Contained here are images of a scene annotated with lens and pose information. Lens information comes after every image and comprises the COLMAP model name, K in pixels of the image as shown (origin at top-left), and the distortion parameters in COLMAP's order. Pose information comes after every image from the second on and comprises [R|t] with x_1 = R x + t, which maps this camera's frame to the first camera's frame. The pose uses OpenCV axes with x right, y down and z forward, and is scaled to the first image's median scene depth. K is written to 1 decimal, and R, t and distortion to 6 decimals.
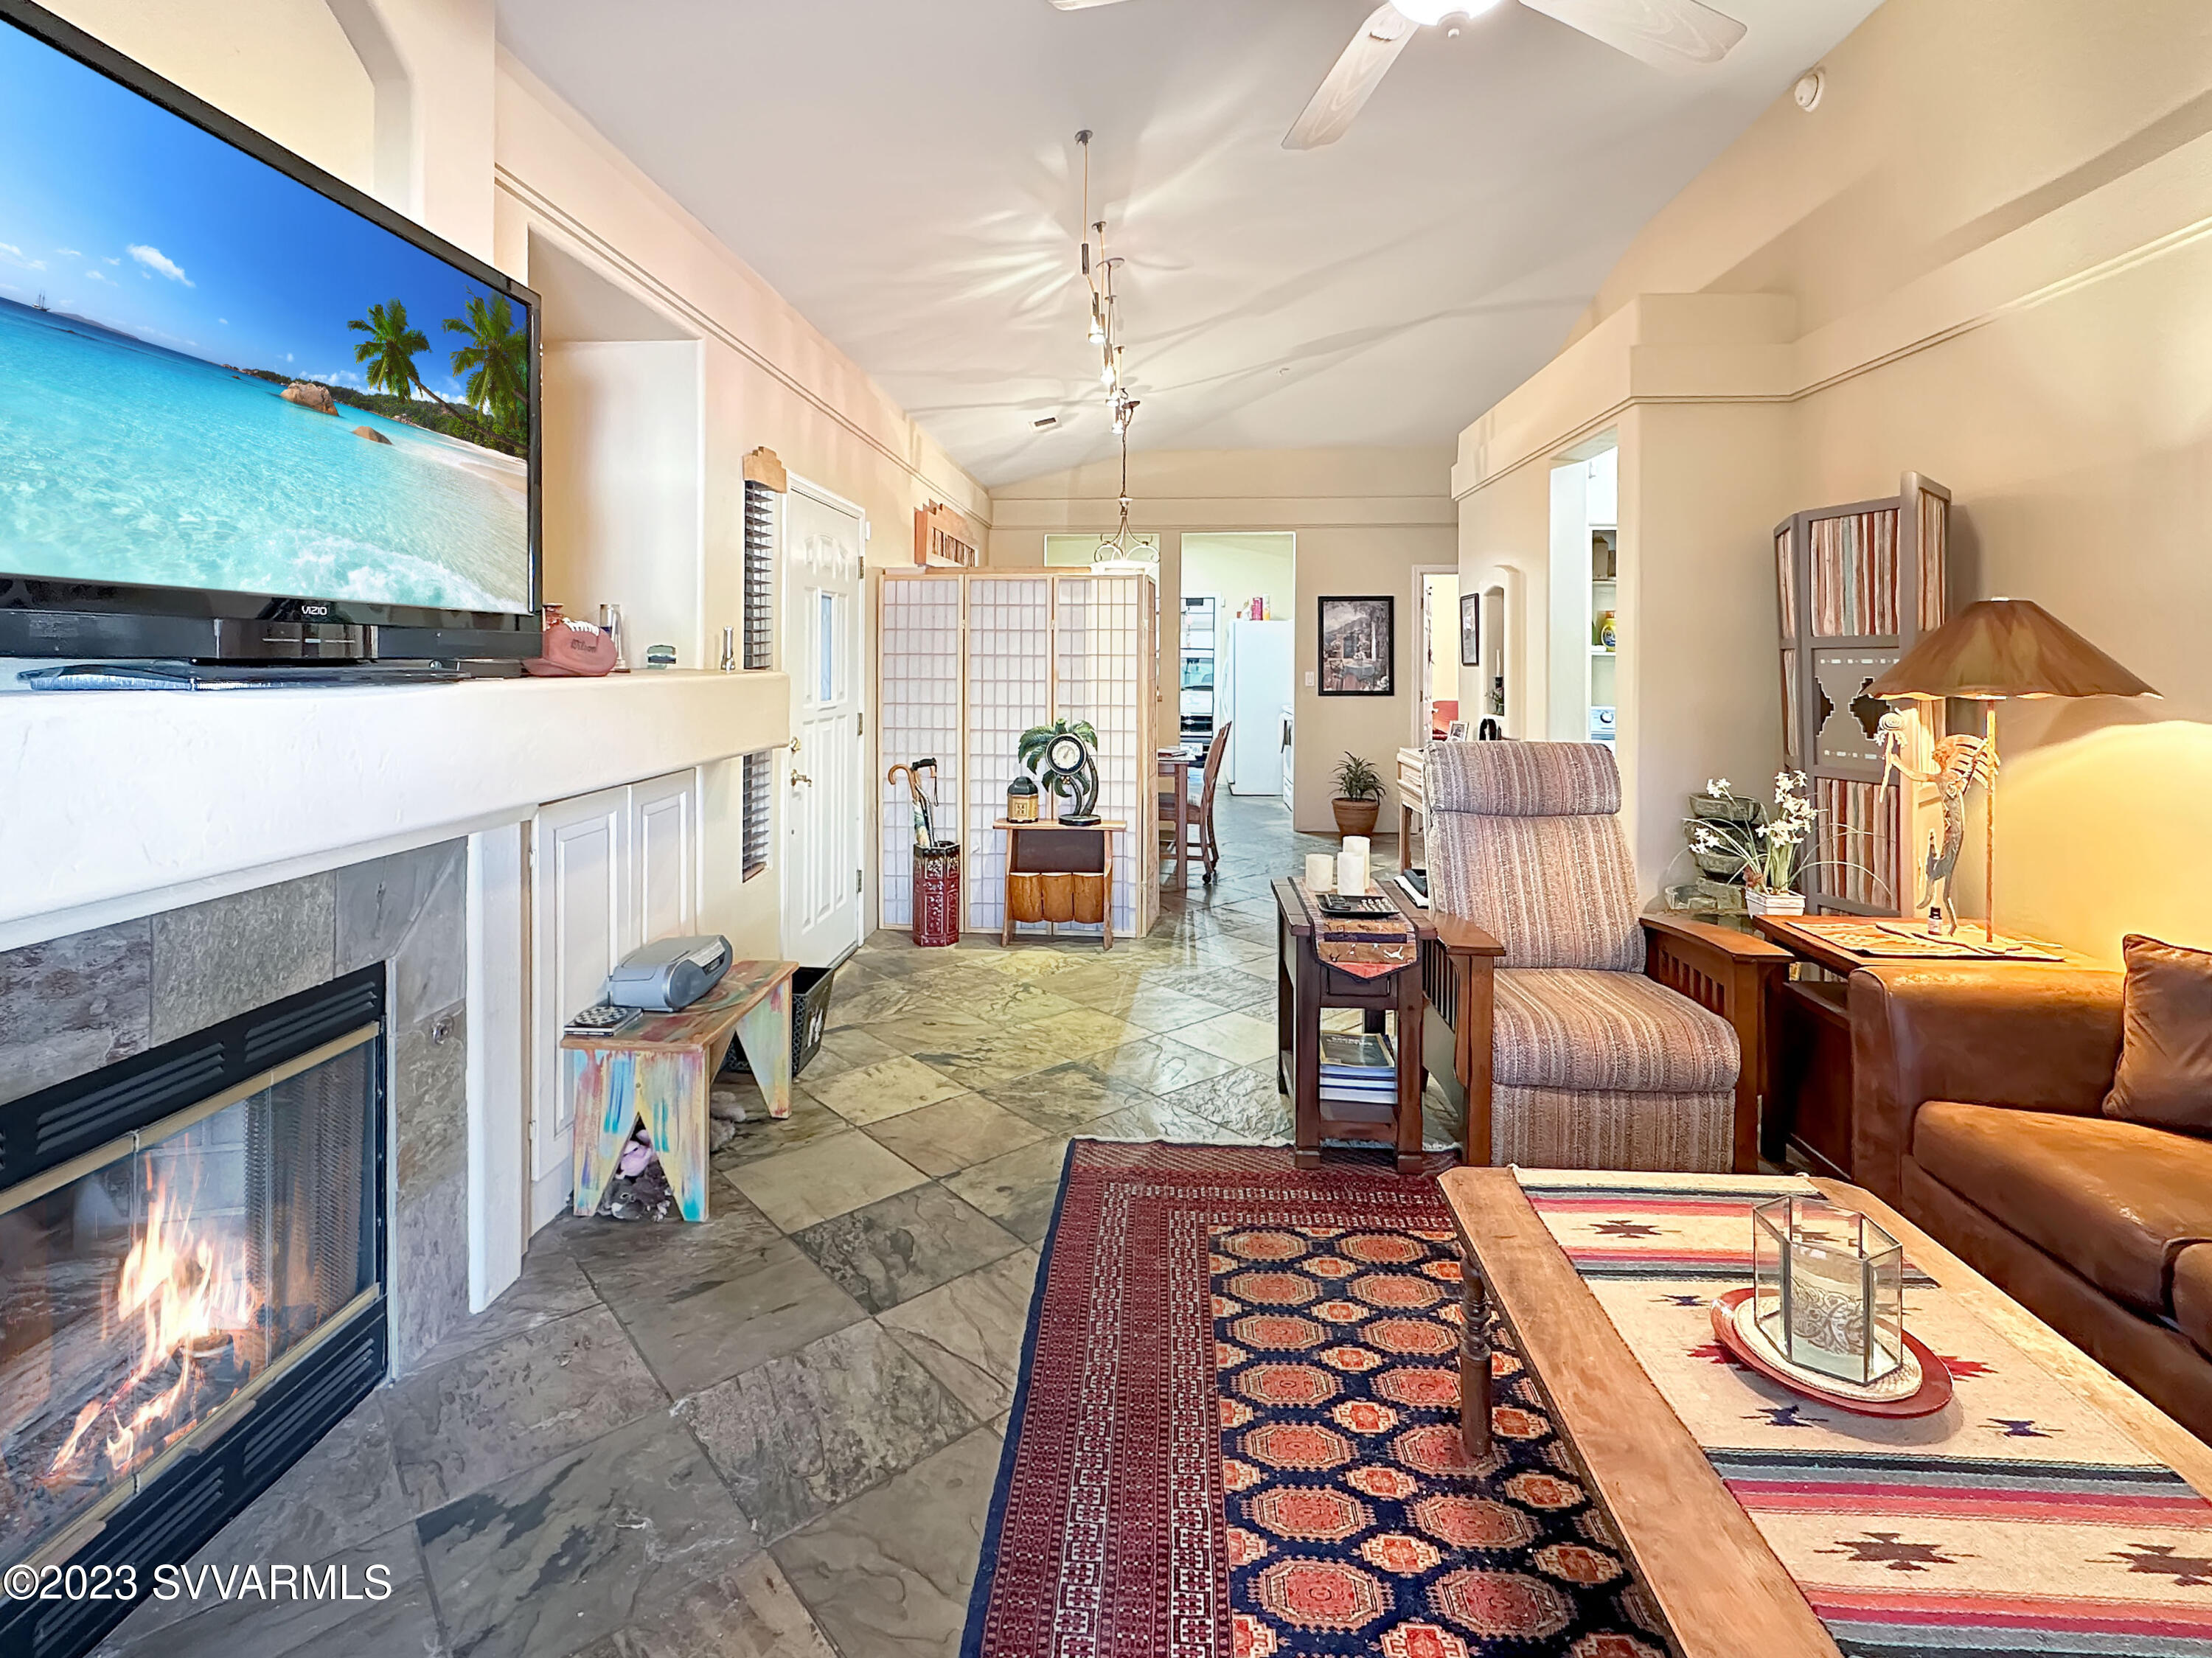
lens RADIAL K [[1018.5, 0, 1106.0], [0, 1018.5, 829.0], [0, 0, 1]] dist [0.010410, -0.000629]
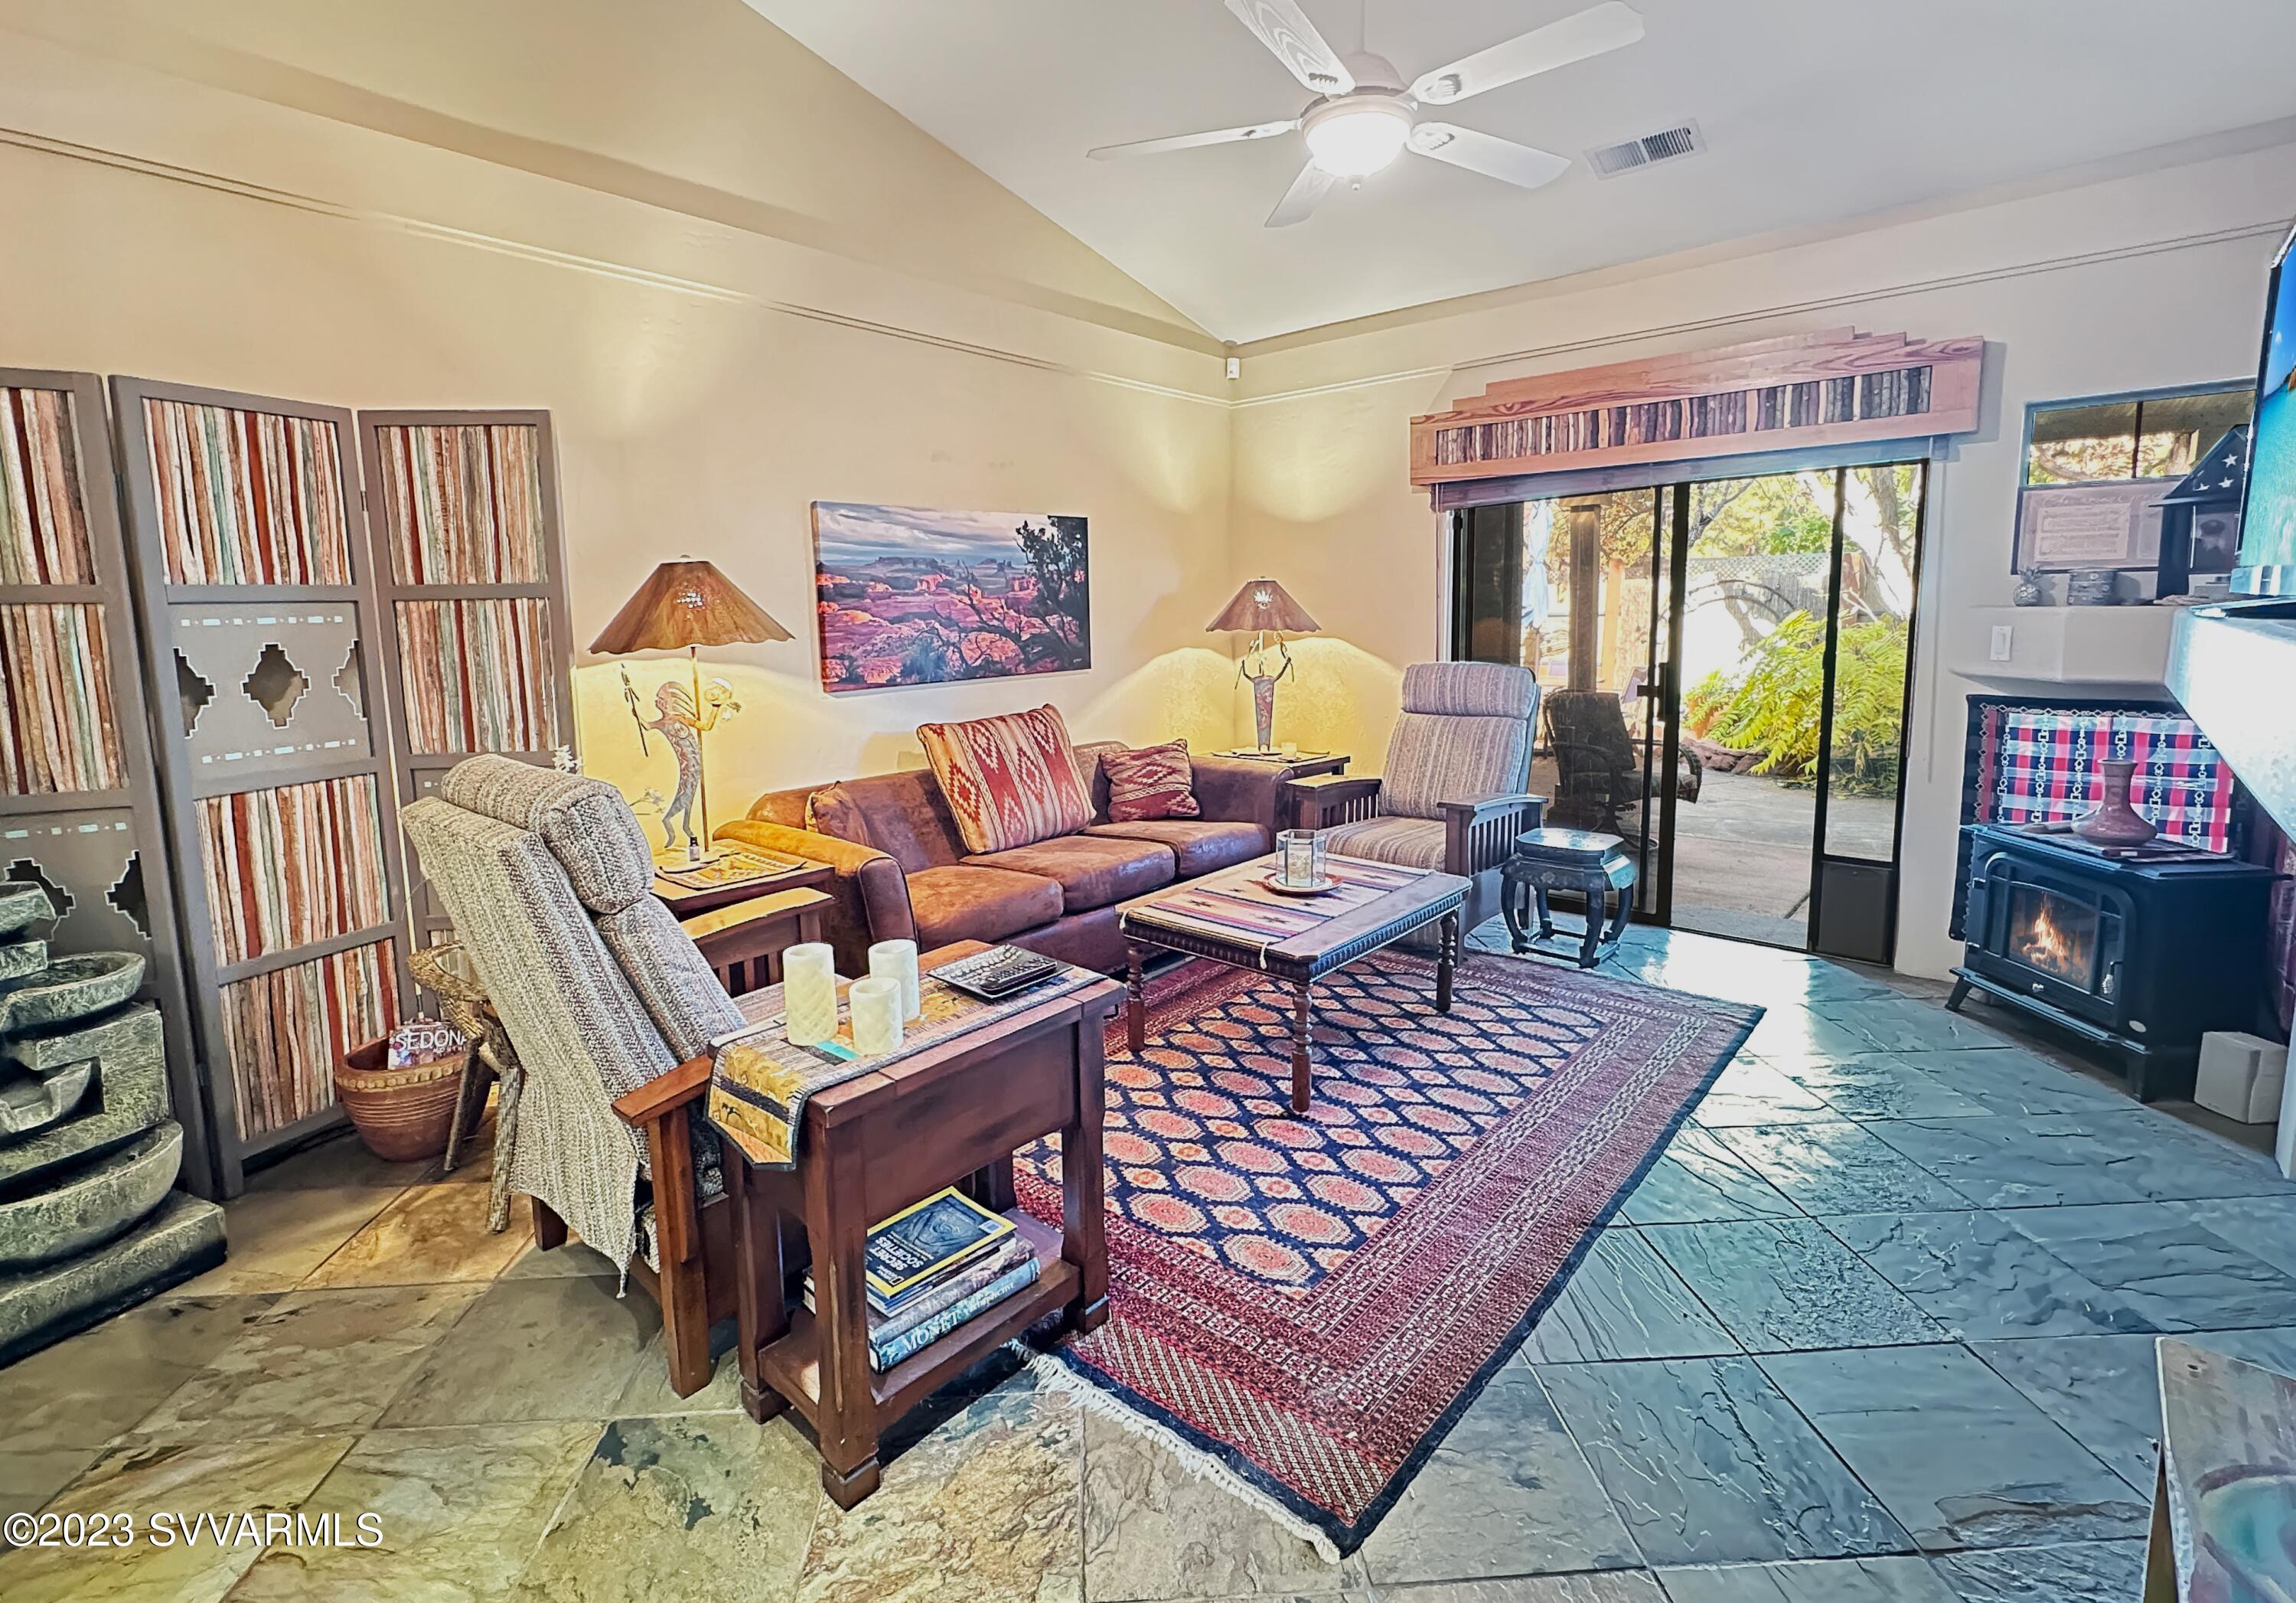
lens RADIAL K [[1080.2, 0, 1148.0], [0, 1080.2, 801.5], [0, 0, 1]] dist [0.003844, 0.000605]
pose [[-0.797641, -0.086146, 0.596948, -0.223193], [0.117397, 0.948641, 0.293765, -0.198607], [-0.591596, 0.304399, -0.746562, 1.266567]]
